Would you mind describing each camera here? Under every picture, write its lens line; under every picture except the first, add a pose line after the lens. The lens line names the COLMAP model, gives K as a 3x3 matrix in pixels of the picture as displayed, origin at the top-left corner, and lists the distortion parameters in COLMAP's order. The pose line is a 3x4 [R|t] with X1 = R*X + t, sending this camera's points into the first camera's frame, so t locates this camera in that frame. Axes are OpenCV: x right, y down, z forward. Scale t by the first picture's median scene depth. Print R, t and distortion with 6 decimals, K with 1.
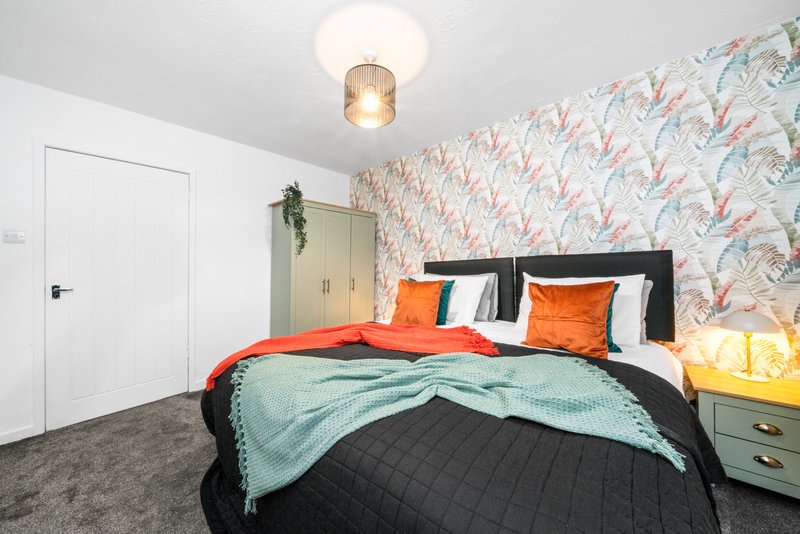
lens RADIAL K [[278.3, 0, 396.0], [0, 278.3, 259.7], [0, 0, 1]] dist [0.001225, 0.000058]
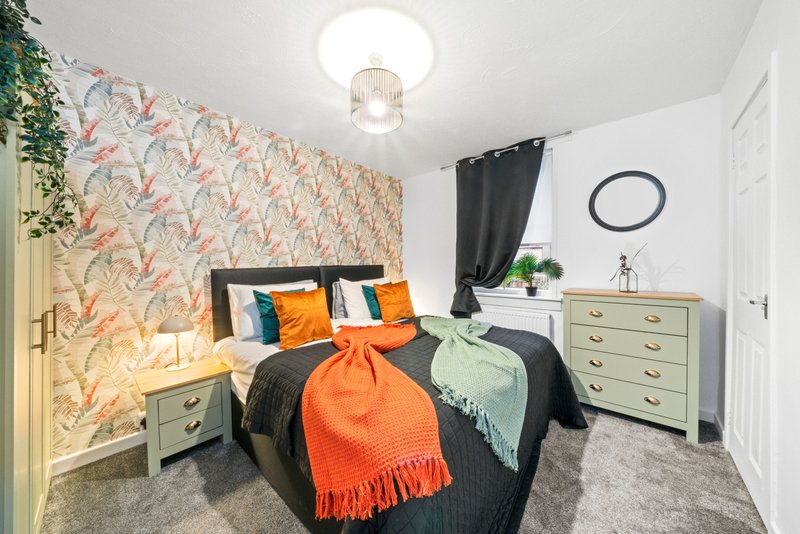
lens RADIAL K [[277.2, 0, 400.0], [0, 277.2, 269.9], [0, 0, 1]] dist [-0.000410, 0.000371]
pose [[0.008228, 0.003109, 0.999961, -1.023428], [-0.025335, 0.999675, -0.002900, 0.001735], [-0.999645, -0.025310, 0.008304, 0.847329]]
